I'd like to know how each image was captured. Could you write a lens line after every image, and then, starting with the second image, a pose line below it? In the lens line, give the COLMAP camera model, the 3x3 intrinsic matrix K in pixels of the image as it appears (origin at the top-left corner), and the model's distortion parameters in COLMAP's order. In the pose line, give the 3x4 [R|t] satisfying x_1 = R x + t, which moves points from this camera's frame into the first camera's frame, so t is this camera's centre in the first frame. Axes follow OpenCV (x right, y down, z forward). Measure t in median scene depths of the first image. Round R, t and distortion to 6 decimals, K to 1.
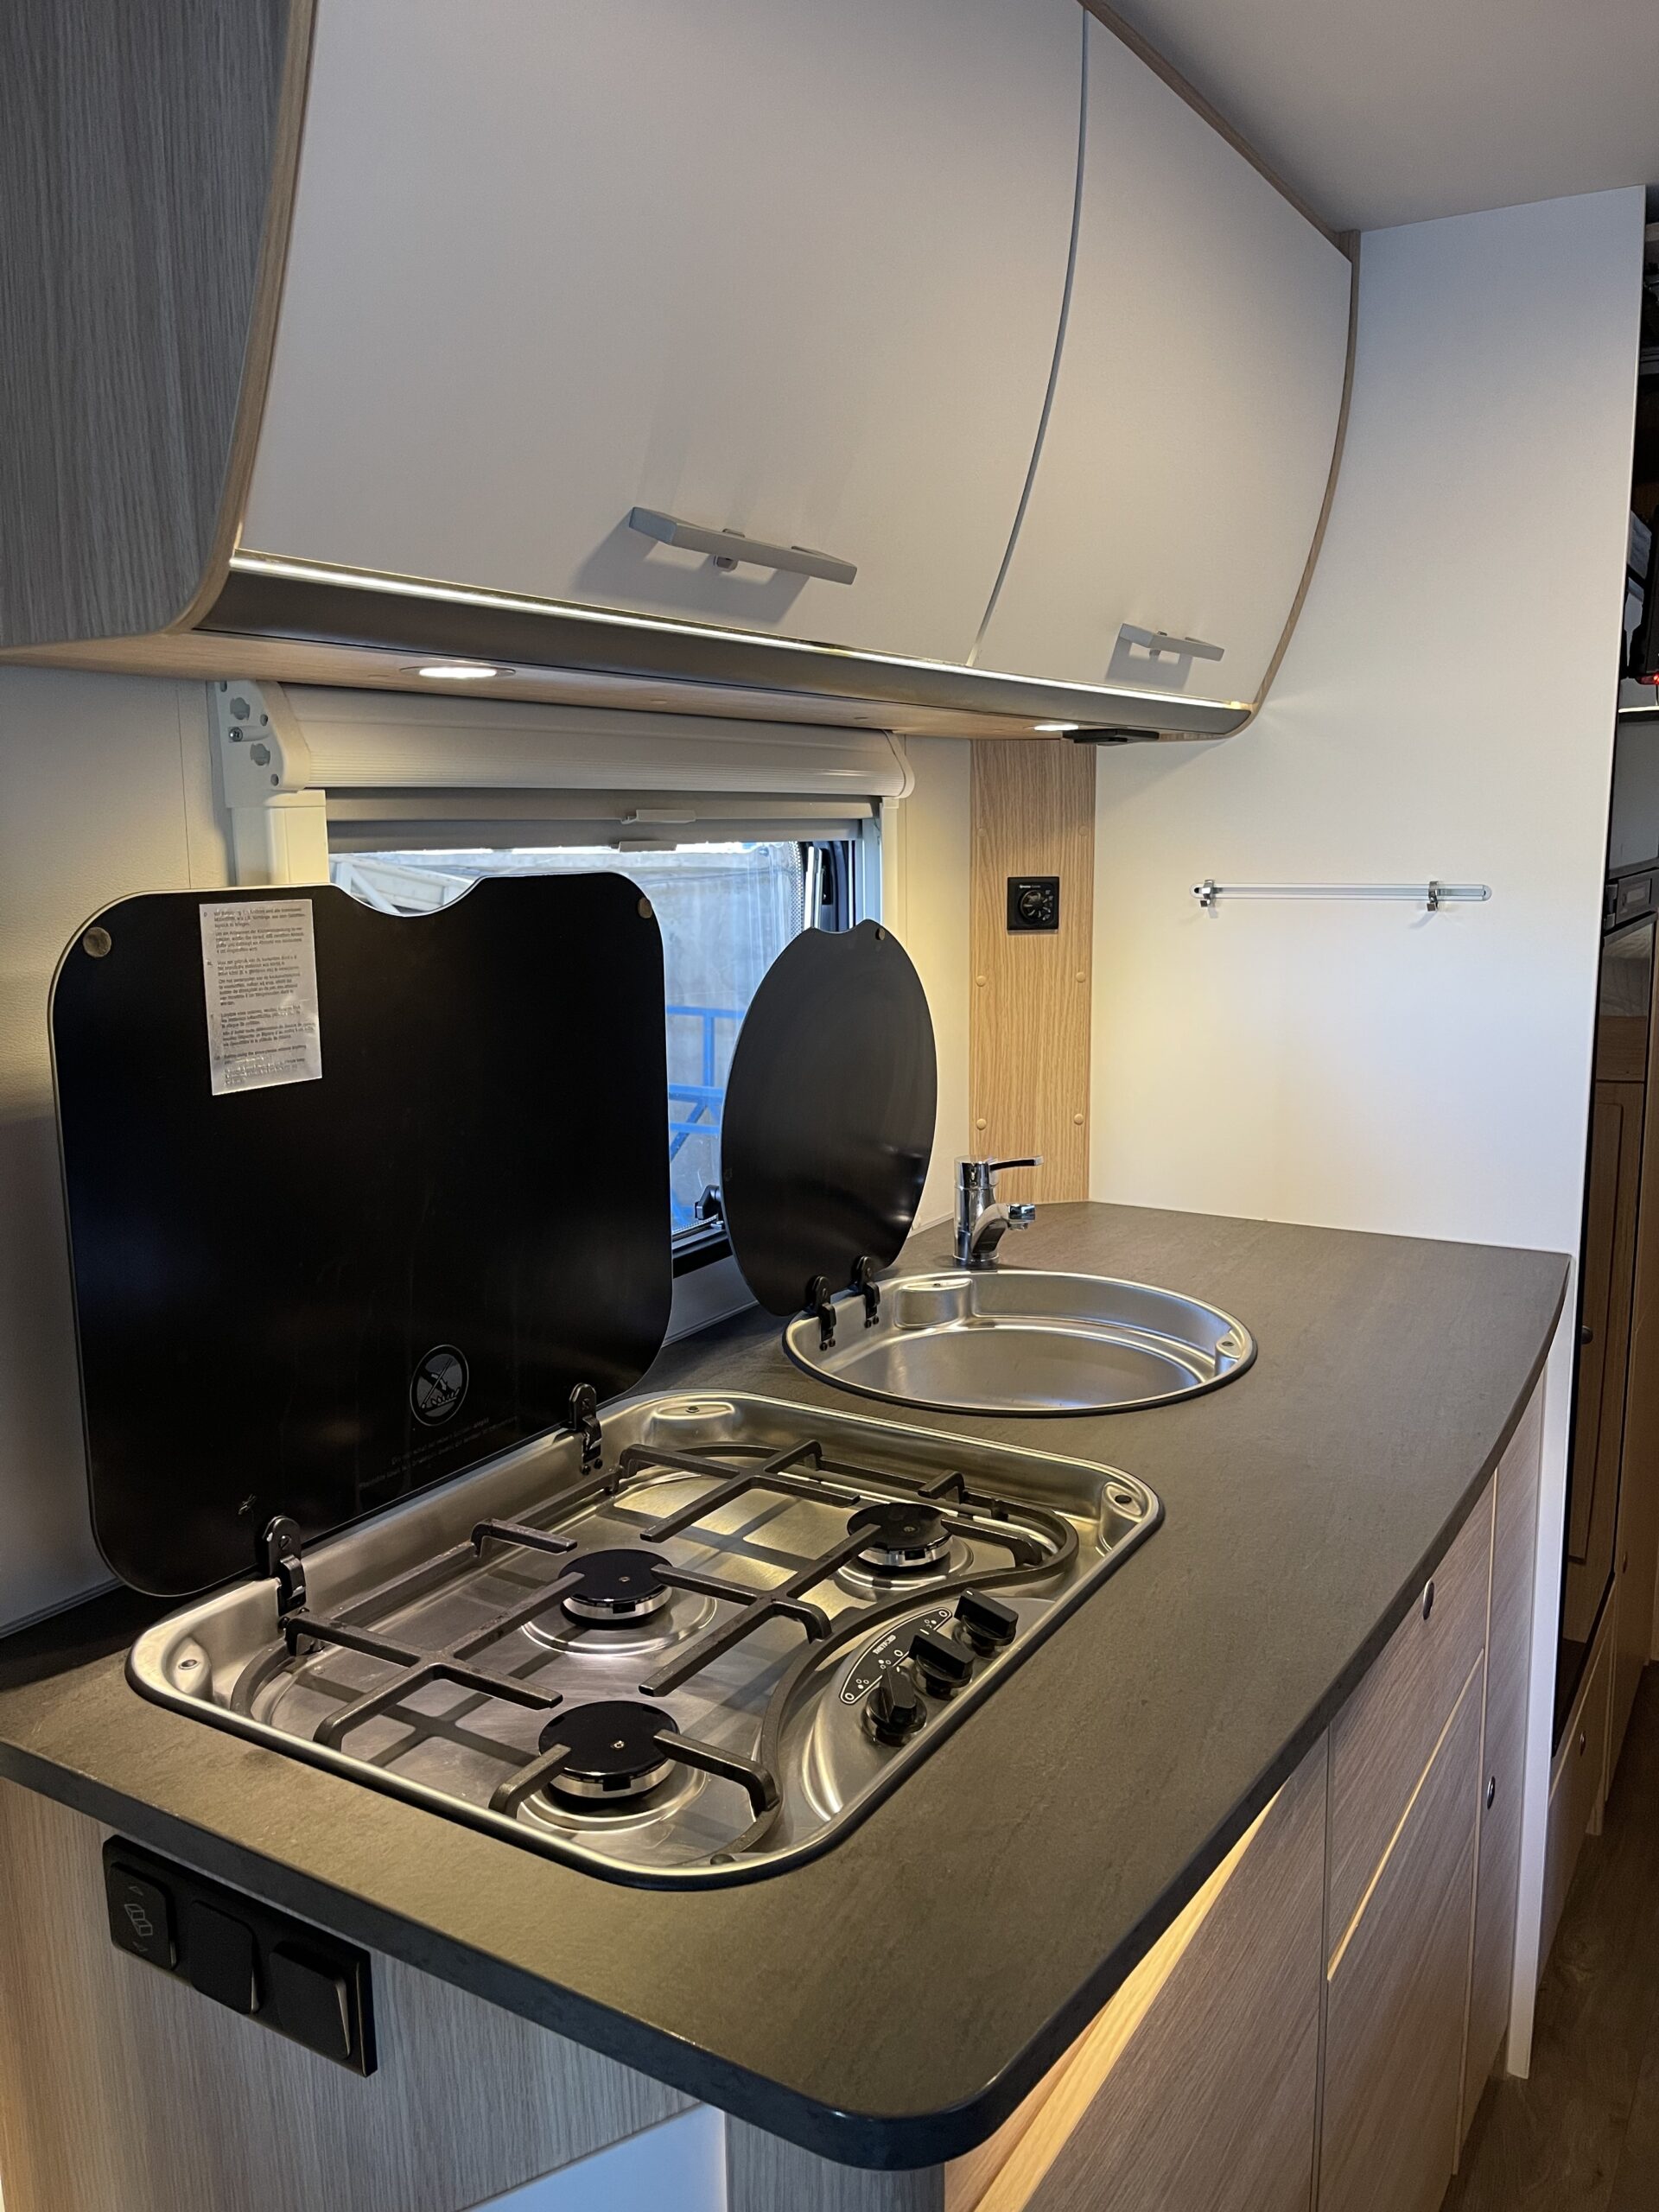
lens RADIAL K [[1707.0, 0, 836.0], [0, 1707.0, 1121.0], [0, 0, 1]] dist [0.056163, -0.076585]
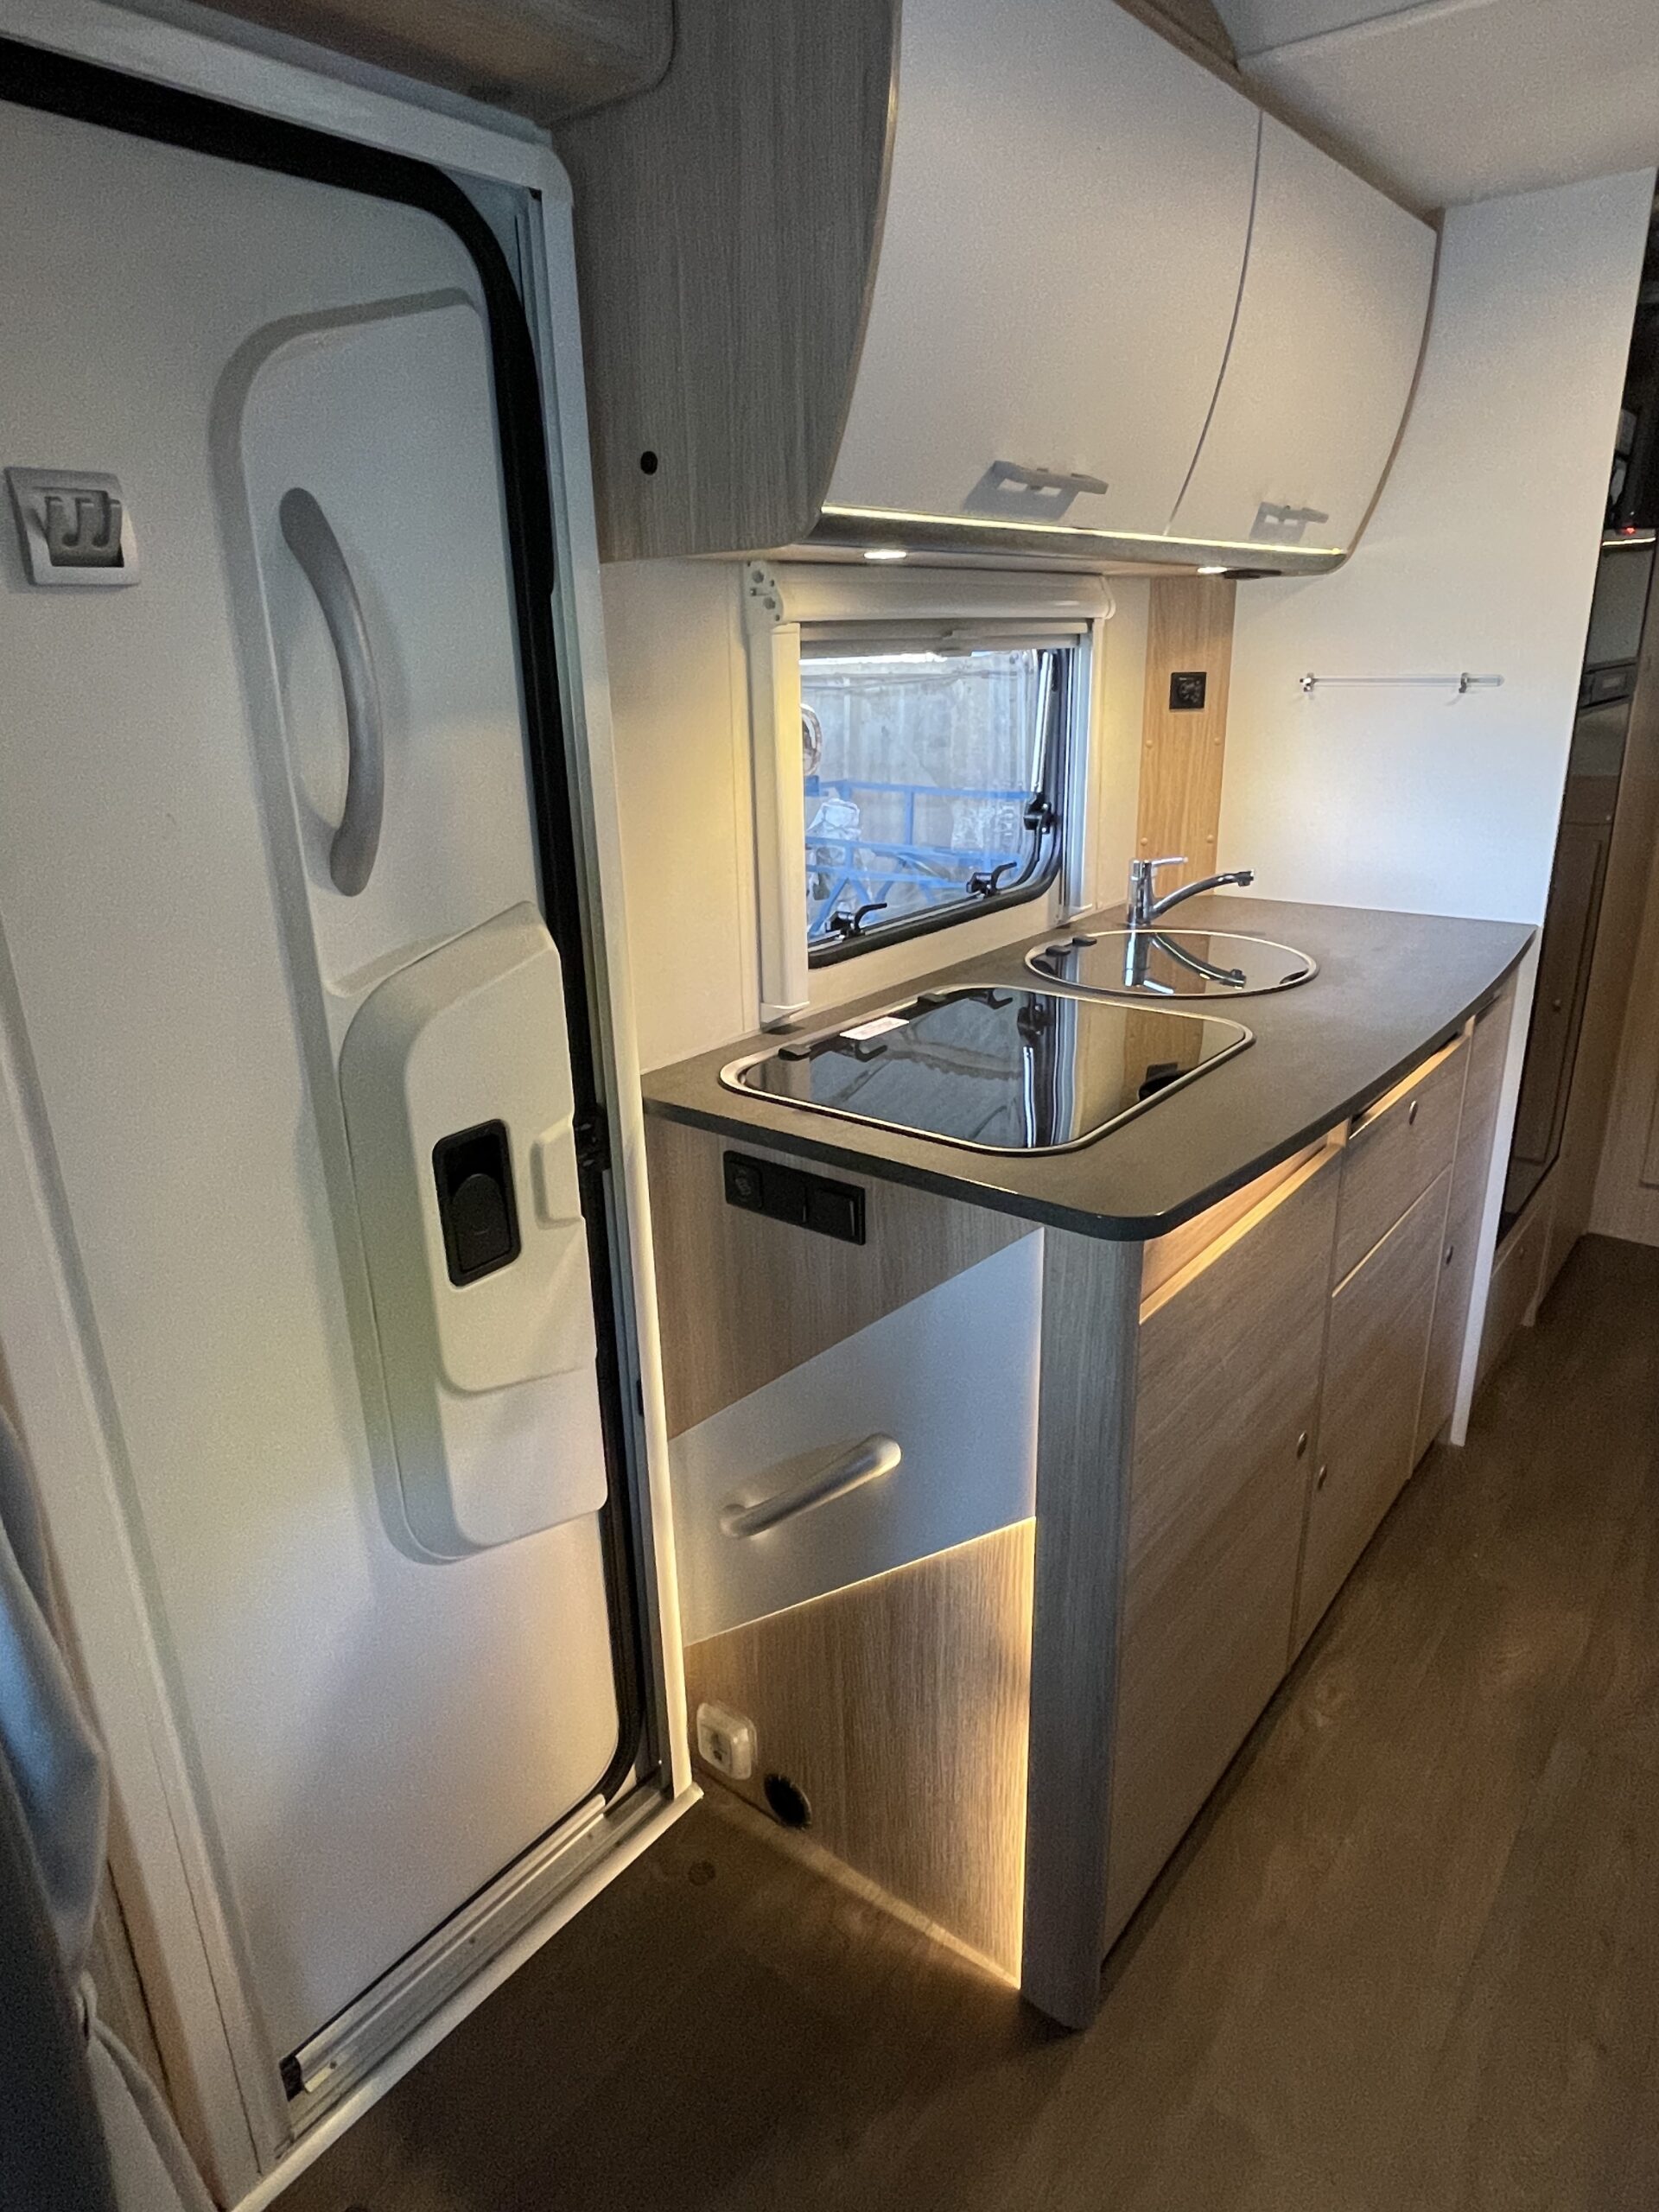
lens RADIAL K [[1351.0, 0, 813.7], [0, 1351.0, 1107.1], [0, 0, 1]] dist [-0.000833, -0.005009]
pose [[0.991639, 0.029159, -0.125709, -0.058268], [-0.008465, 0.986737, 0.162104, 0.050833], [0.128769, -0.159684, 0.978734, -0.300496]]
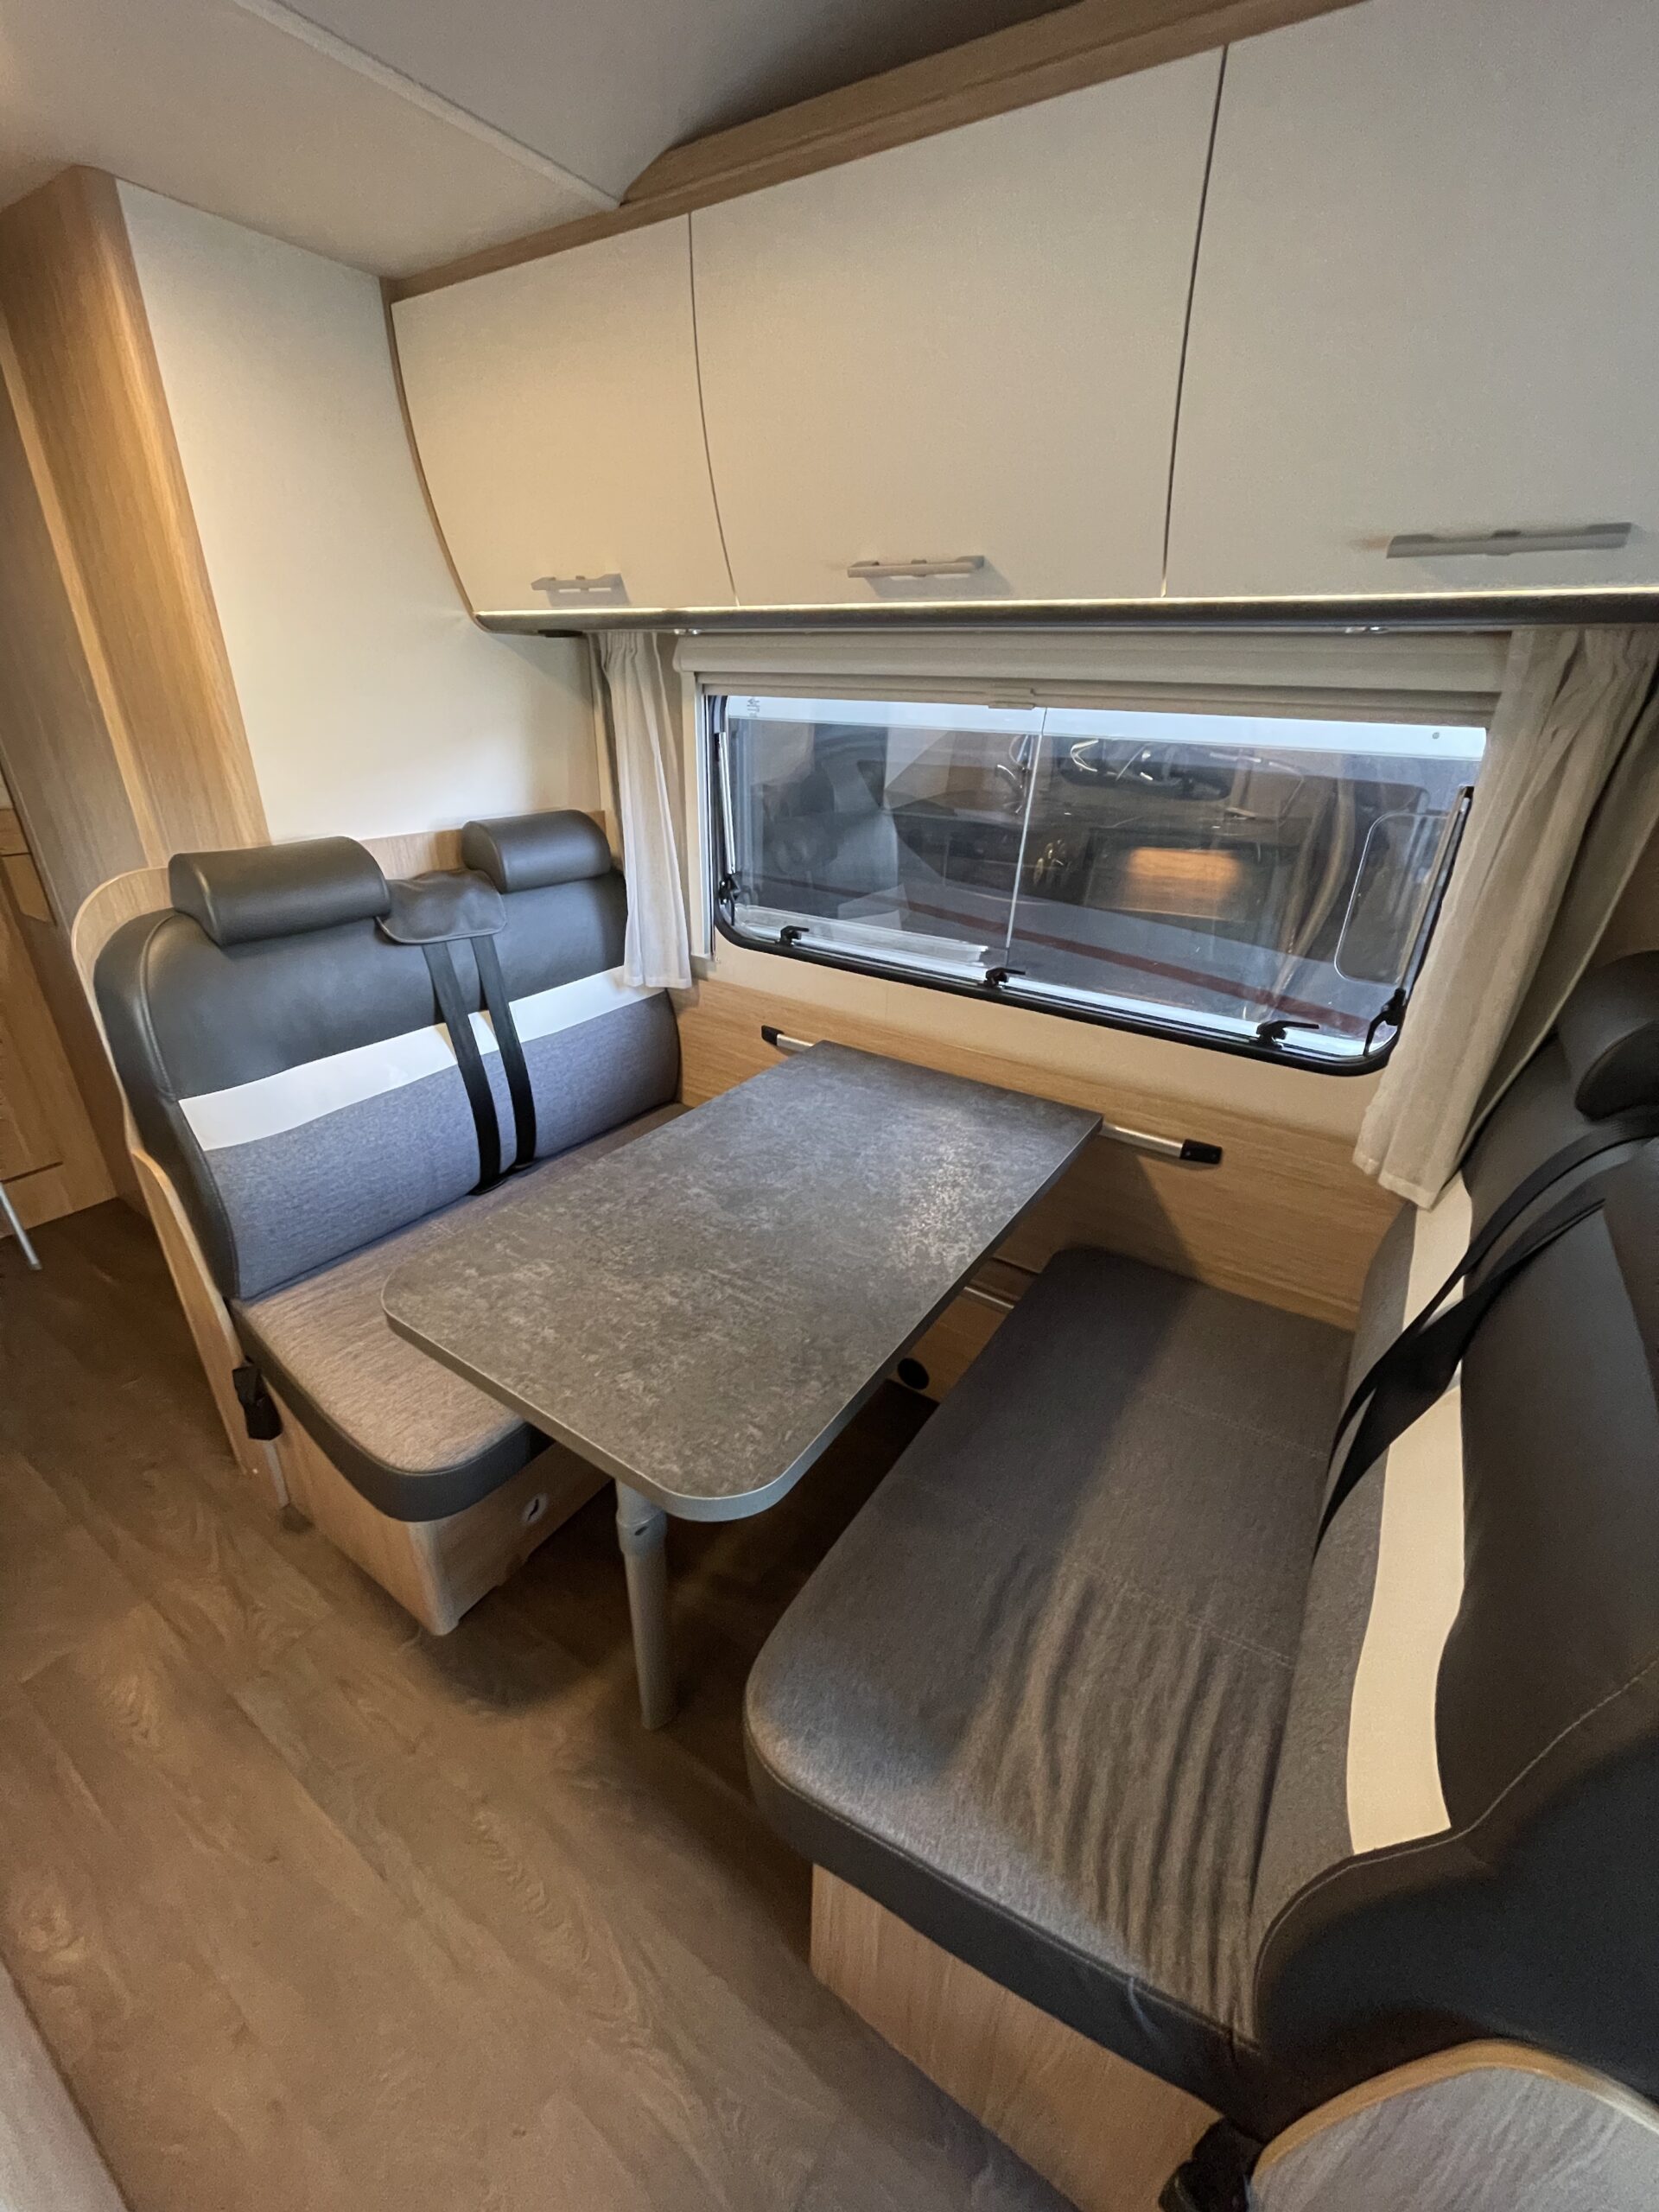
lens RADIAL K [[891.3, 0, 832.6], [0, 891.3, 1100.4], [0, 0, 1]] dist [-0.000744, -0.000177]
pose [[0.042120, -0.415273, 0.908721, -0.077770], [0.148953, 0.901974, 0.405285, -0.019271], [-0.987947, 0.118286, 0.099848, 0.066855]]
